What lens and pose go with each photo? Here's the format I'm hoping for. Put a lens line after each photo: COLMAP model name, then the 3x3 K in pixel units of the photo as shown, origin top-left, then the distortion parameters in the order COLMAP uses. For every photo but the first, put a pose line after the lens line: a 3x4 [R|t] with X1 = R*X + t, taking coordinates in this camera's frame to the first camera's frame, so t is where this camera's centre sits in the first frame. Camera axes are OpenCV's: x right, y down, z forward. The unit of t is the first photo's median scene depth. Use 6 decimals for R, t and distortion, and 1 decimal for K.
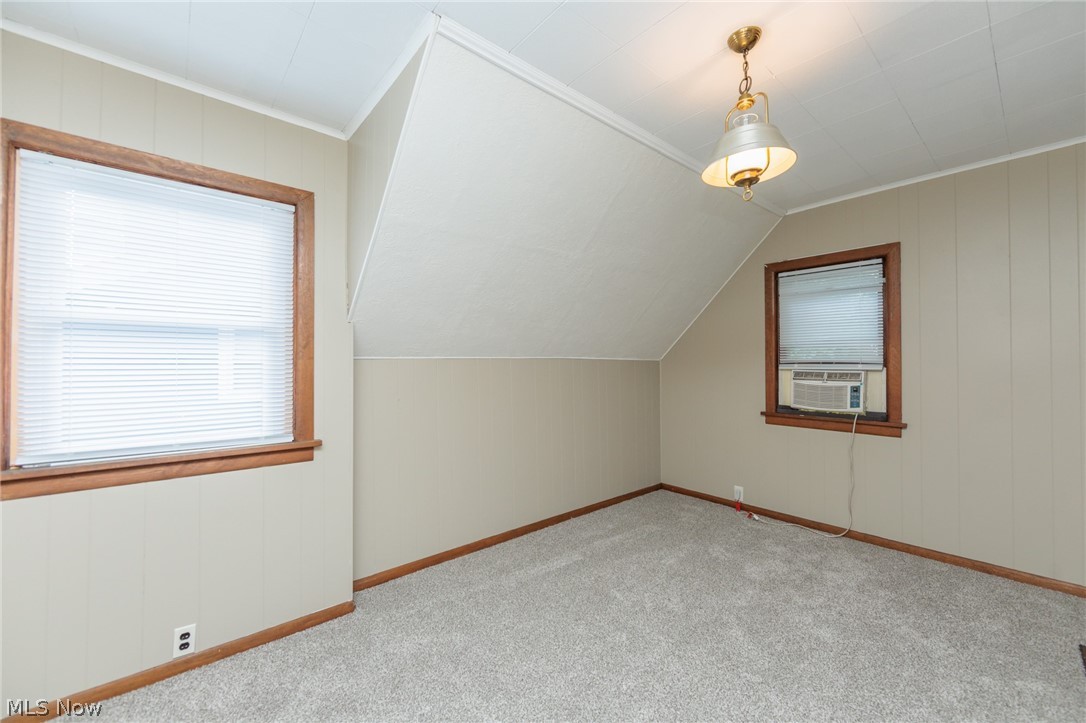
lens RADIAL K [[422.9, 0, 537.9], [0, 422.9, 360.4], [0, 0, 1]] dist [-0.003391, -0.000596]
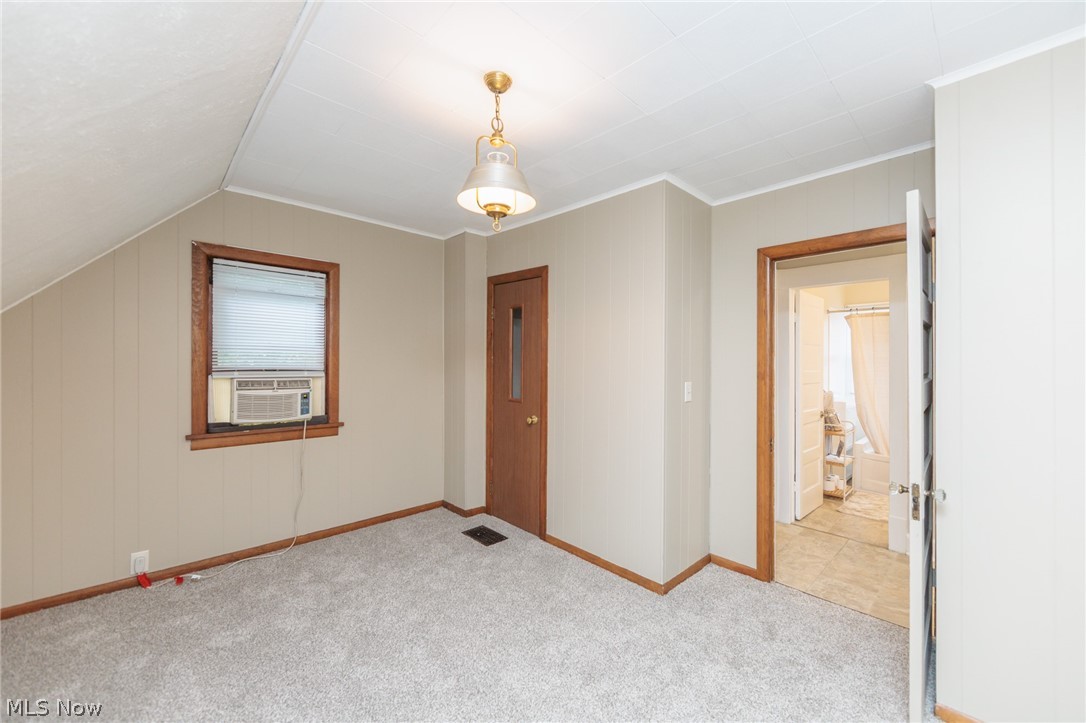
lens RADIAL K [[422.9, 0, 546.6], [0, 422.9, 362.6], [0, 0, 1]] dist [-0.003391, -0.000596]
pose [[-0.063984, 0.000193, 0.997951, -0.298990], [-0.013310, 0.999911, -0.001047, -0.018728], [-0.997862, -0.013350, -0.063976, 0.477136]]
